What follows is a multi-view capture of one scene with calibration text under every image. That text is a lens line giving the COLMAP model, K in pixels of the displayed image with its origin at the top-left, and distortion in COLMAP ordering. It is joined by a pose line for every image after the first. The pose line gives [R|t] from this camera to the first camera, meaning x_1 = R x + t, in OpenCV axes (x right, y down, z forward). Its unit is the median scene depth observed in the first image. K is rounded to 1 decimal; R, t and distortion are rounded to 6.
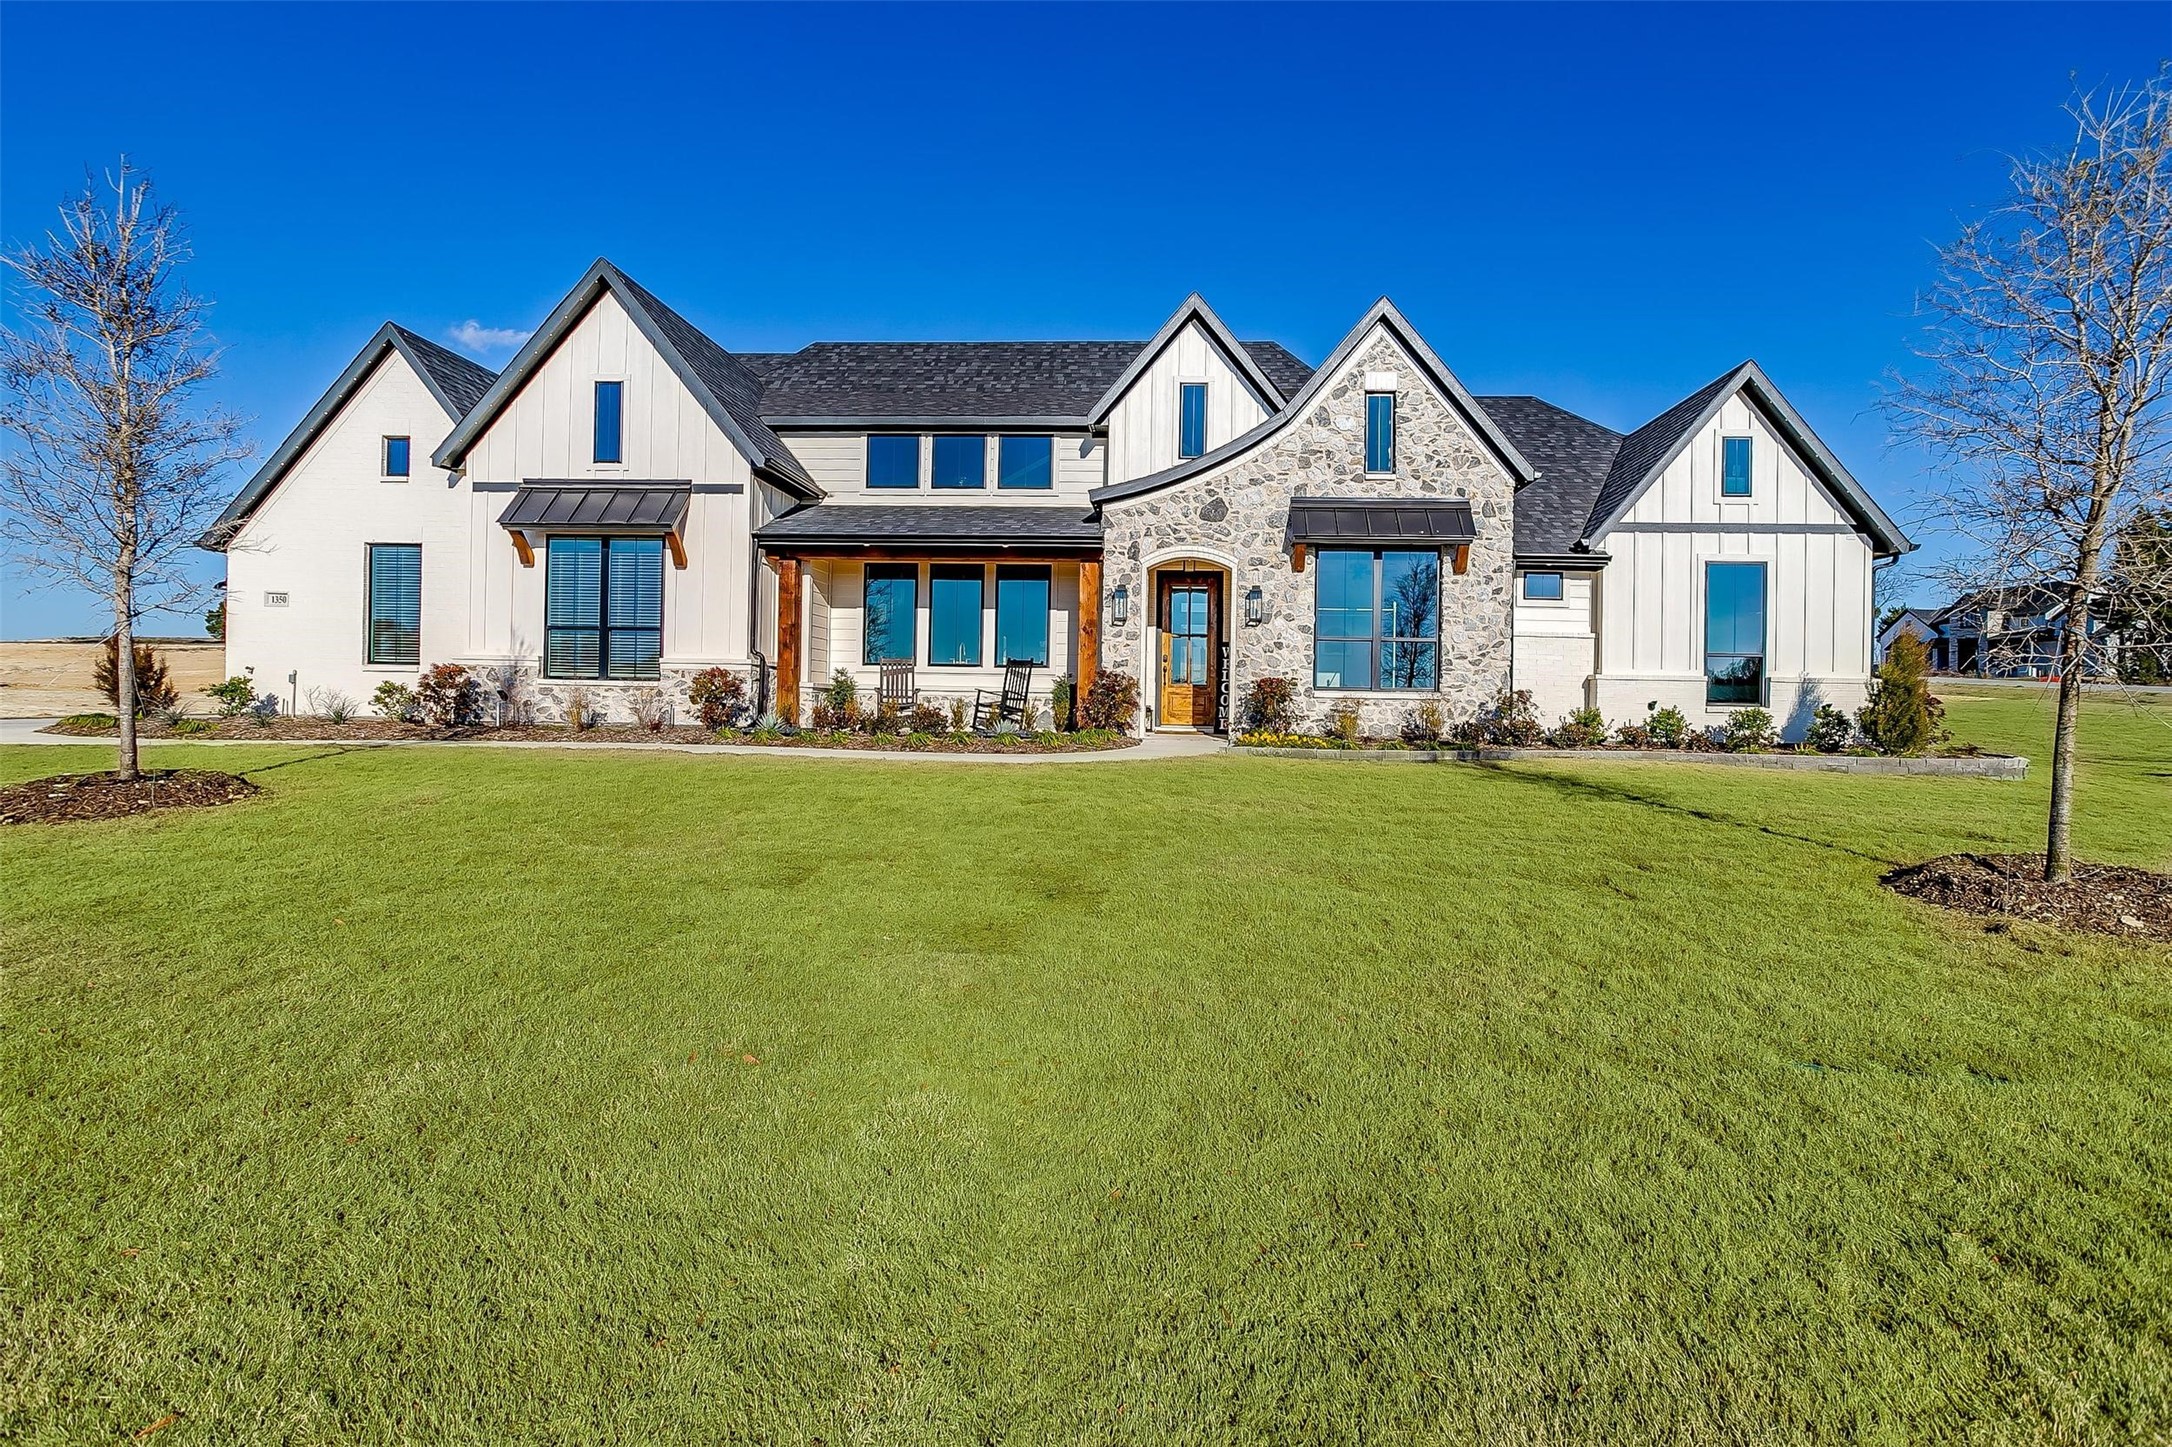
lens RADIAL K [[1034.5, 0, 1089.7], [0, 1034.5, 720.8], [0, 0, 1]] dist [-0.000011, 0.000019]
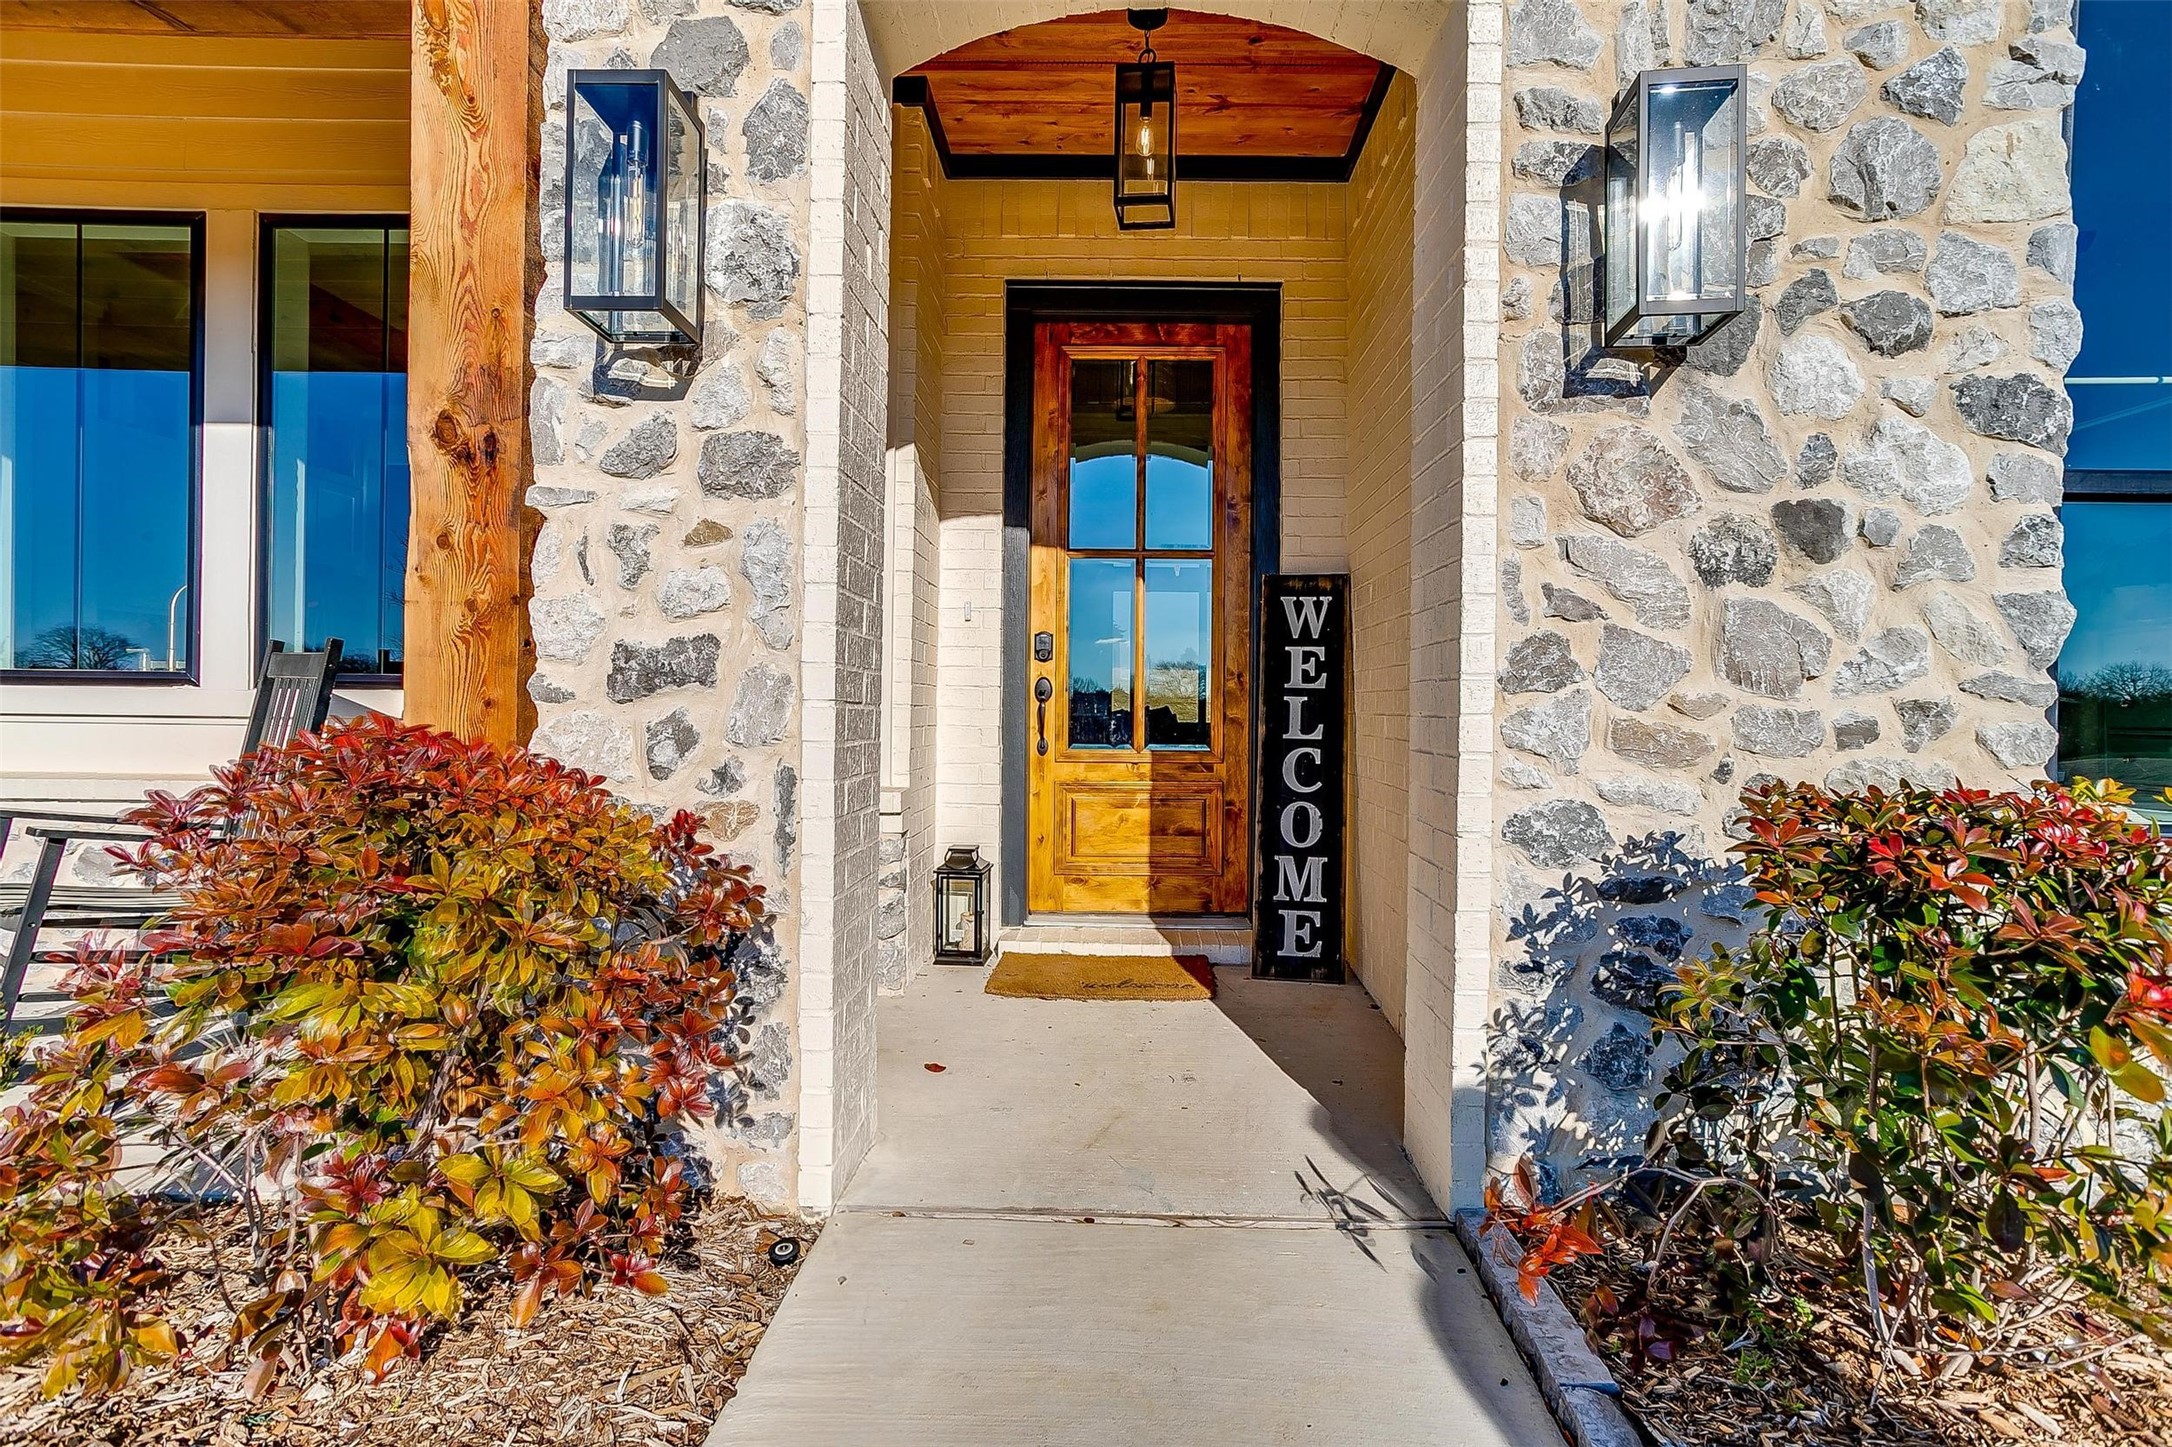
lens RADIAL K [[1034.5, 0, 1083.4], [0, 1034.5, 722.1], [0, 0, 1]] dist [-0.000011, 0.000019]
pose [[0.998309, -0.006815, 0.057730, 0.077840], [0.006984, 0.999972, -0.002719, -0.047385], [-0.057710, 0.003117, 0.998329, 0.862249]]
